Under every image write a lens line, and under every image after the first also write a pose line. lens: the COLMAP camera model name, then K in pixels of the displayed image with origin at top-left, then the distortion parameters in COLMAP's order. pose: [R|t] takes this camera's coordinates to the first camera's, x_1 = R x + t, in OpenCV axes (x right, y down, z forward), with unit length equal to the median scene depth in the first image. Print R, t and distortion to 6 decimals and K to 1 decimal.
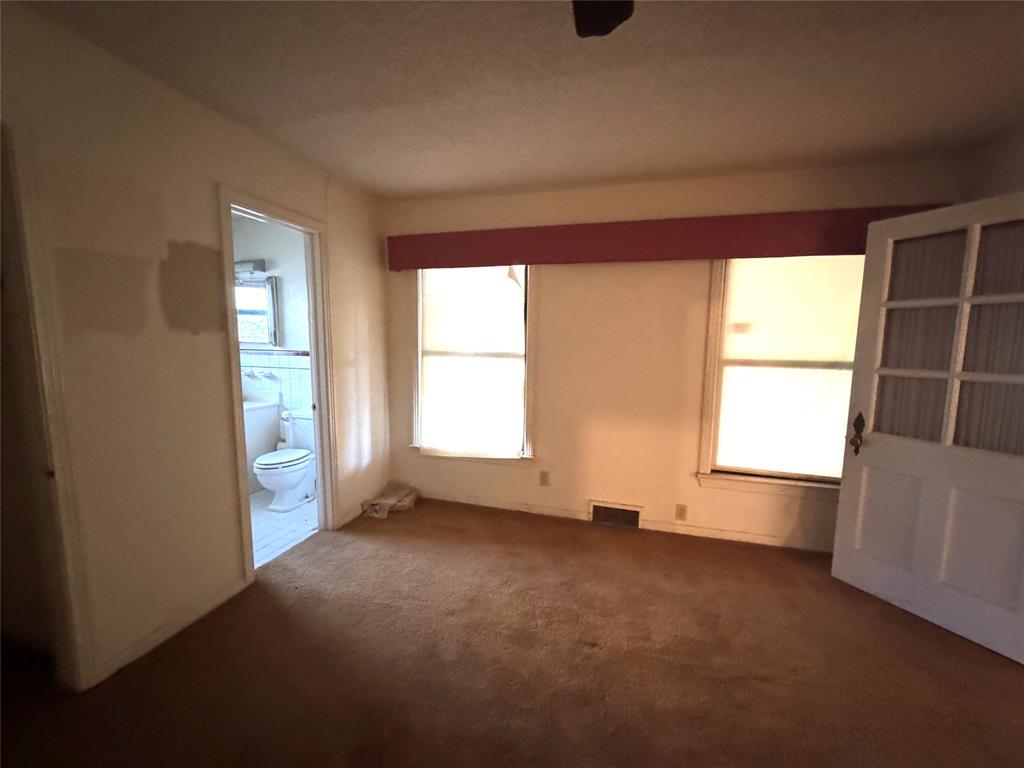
lens RADIAL K [[402.7, 0, 512.0], [0, 402.7, 384.0], [0, 0, 1]] dist [0.000113, -0.000002]
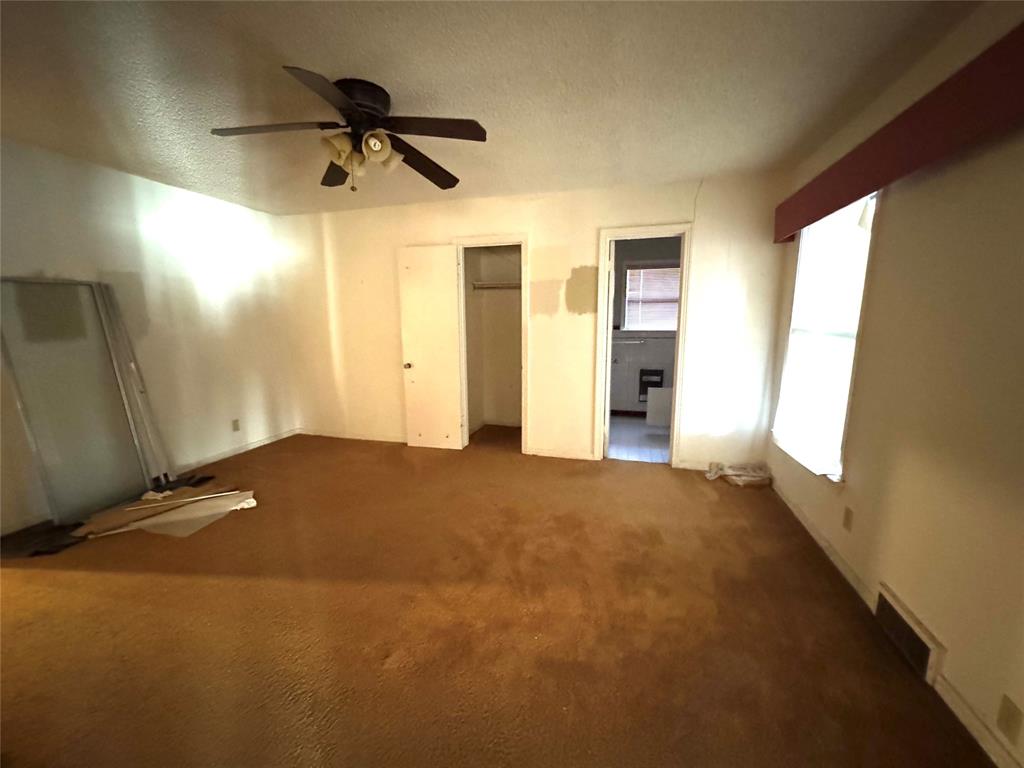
lens RADIAL K [[402.7, 0, 512.0], [0, 402.7, 384.0], [0, 0, 1]] dist [0.000113, -0.000002]
pose [[0.017066, 0.154850, -0.987791, 0.758261], [-0.102887, 0.982962, 0.152315, -0.037563], [0.994547, 0.099031, 0.032707, 0.420089]]
